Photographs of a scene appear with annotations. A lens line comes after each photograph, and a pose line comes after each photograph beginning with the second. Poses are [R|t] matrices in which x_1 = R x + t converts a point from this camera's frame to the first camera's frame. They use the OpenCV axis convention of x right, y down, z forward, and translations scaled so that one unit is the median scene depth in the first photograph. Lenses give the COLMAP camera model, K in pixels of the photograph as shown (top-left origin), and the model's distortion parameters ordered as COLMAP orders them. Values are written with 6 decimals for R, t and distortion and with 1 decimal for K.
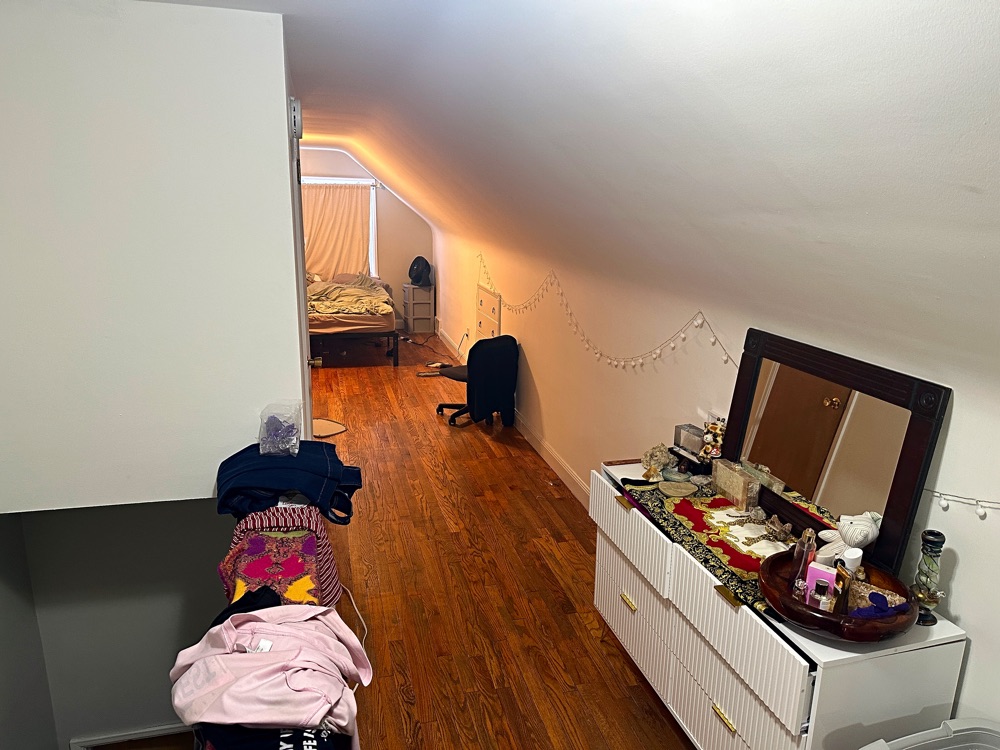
lens RADIAL K [[697.7, 0, 507.3], [0, 697.7, 378.4], [0, 0, 1]] dist [0.044245, -0.039816]
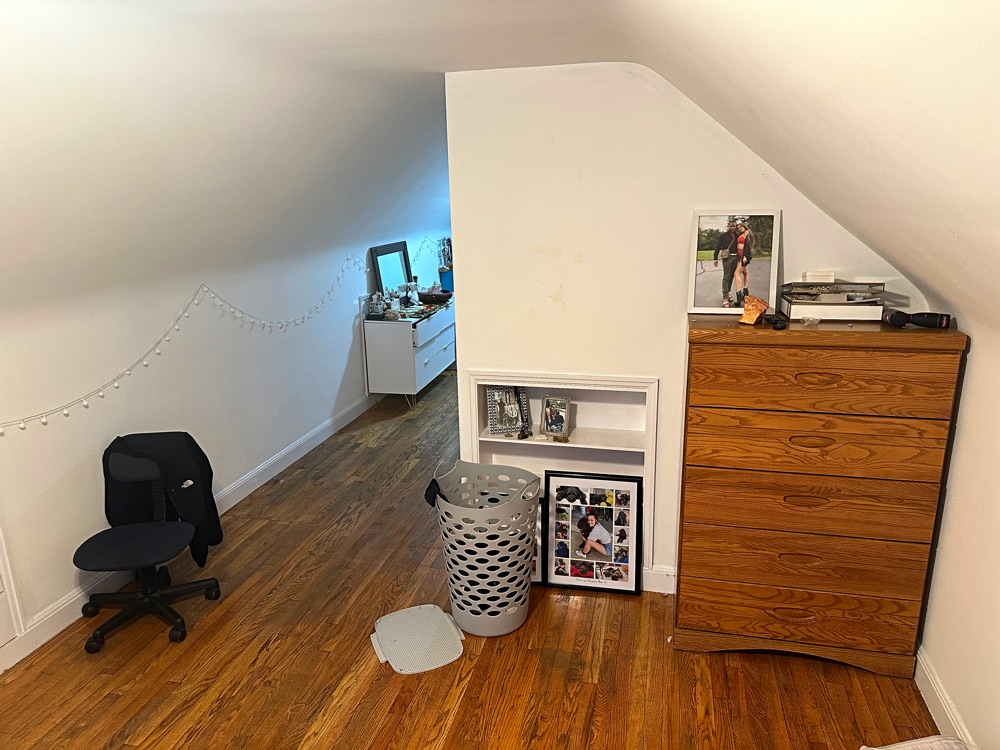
lens RADIAL K [[697.7, 0, 500.7], [0, 697.7, 376.6], [0, 0, 1]] dist [0.044245, -0.039816]
pose [[-0.878507, -0.140601, 0.456570, -0.379191], [0.107983, 0.872532, 0.476474, -0.247985], [-0.465365, 0.467888, -0.751343, 0.894612]]
